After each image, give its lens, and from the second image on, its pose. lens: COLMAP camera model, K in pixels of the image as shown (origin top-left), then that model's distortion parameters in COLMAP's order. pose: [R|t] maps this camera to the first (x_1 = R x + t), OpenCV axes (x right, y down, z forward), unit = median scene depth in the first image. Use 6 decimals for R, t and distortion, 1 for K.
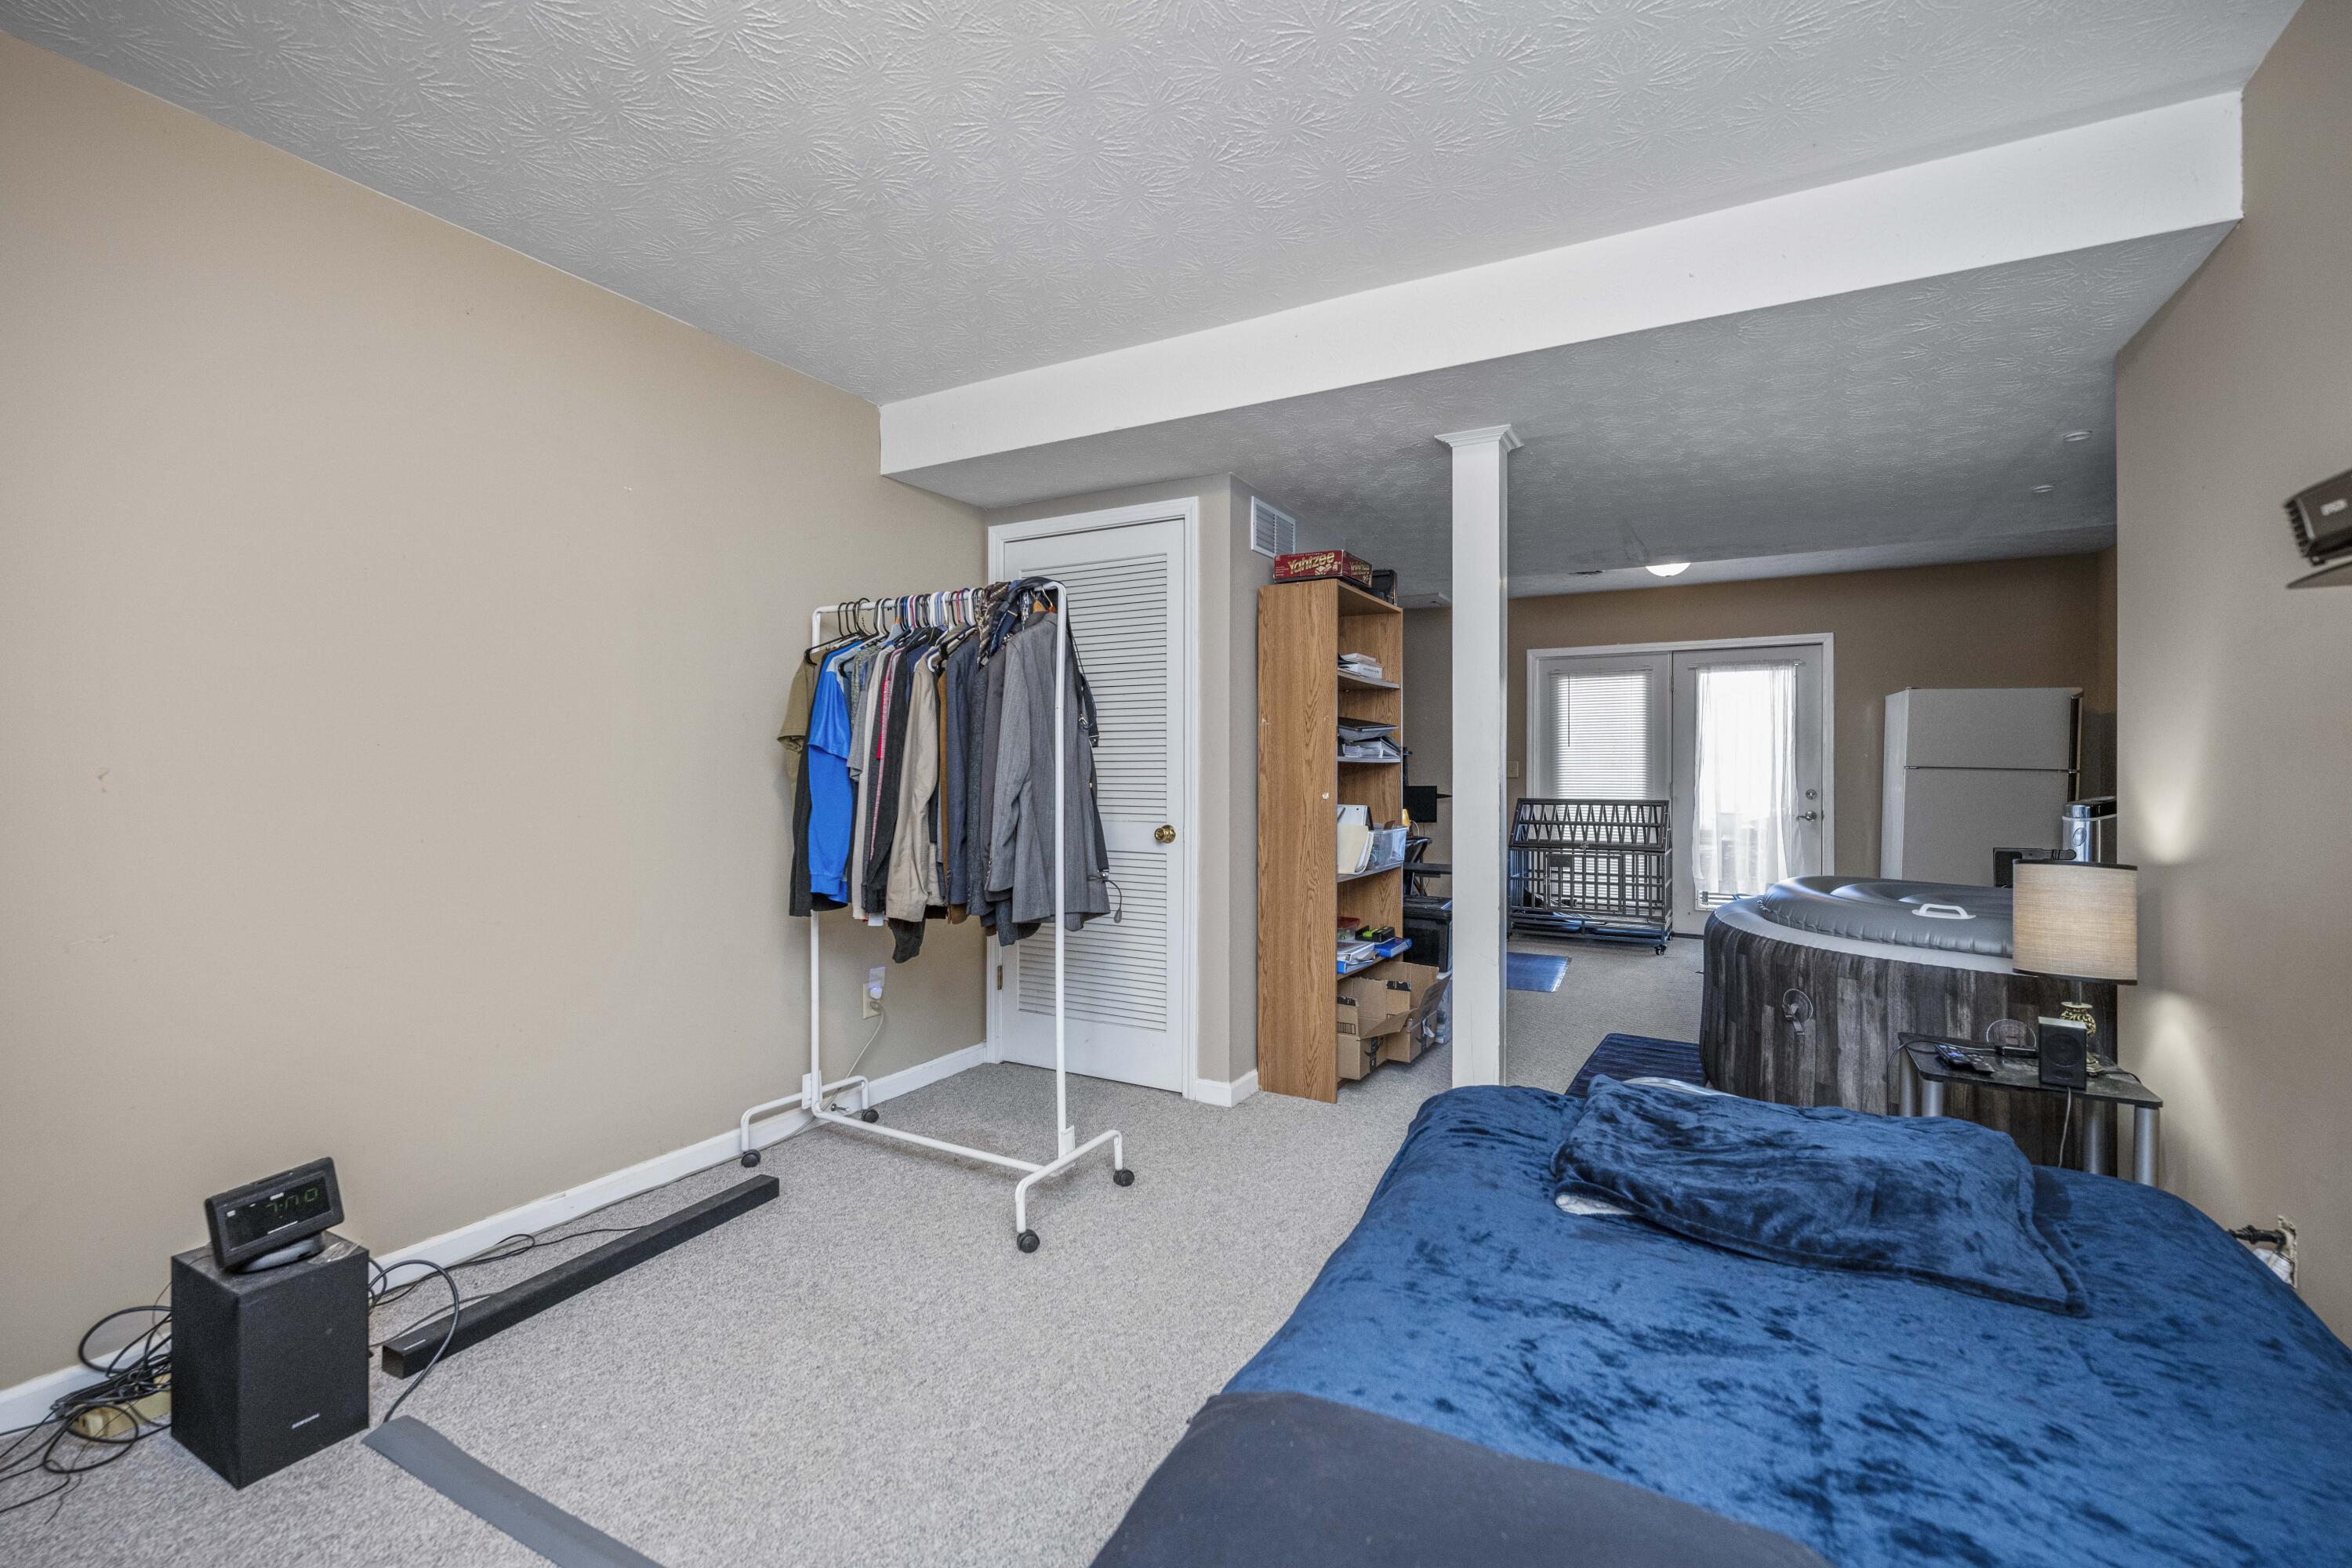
lens RADIAL K [[998.5, 0, 1185.1], [0, 998.5, 779.4], [0, 0, 1]] dist [0.000484, 0.000000]
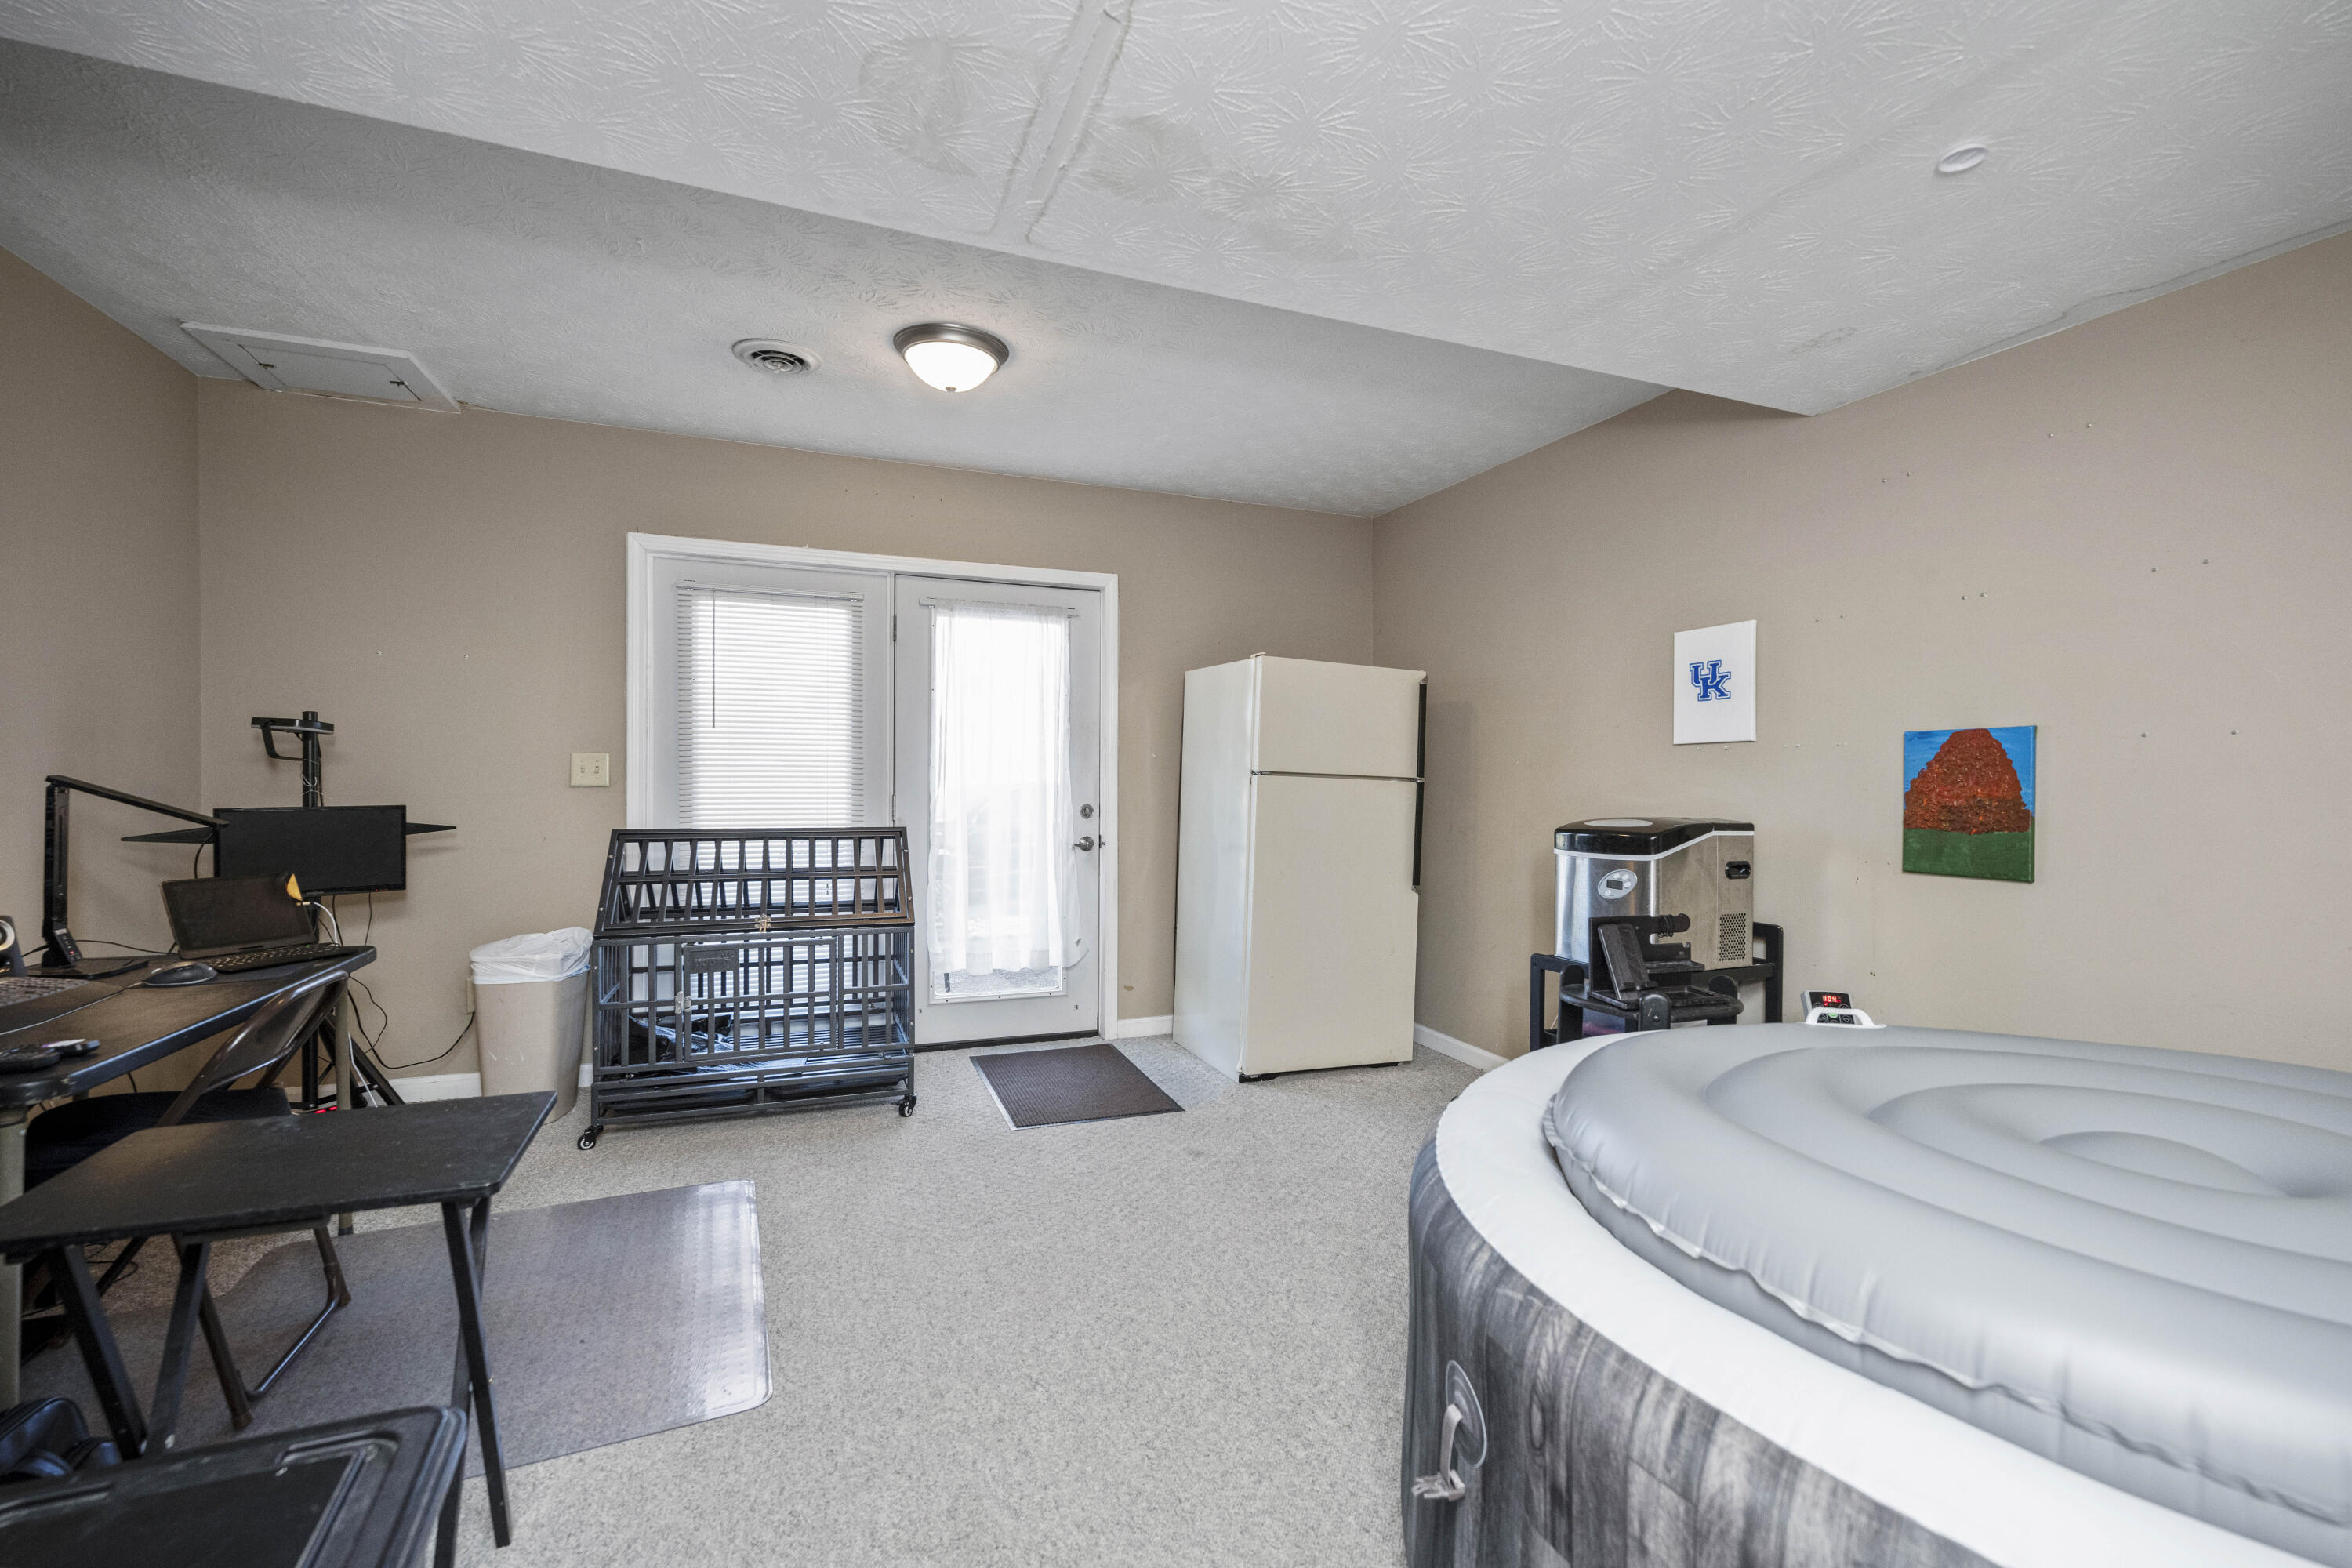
lens RADIAL K [[998.5, 0, 1188.5], [0, 998.5, 786.8], [0, 0, 1]] dist [0.000484, 0.000000]
pose [[0.636102, -0.004468, 0.771592, 0.142497], [-0.000353, 0.999981, 0.006082, -0.005486], [-0.771605, -0.004141, 0.636089, 0.493672]]
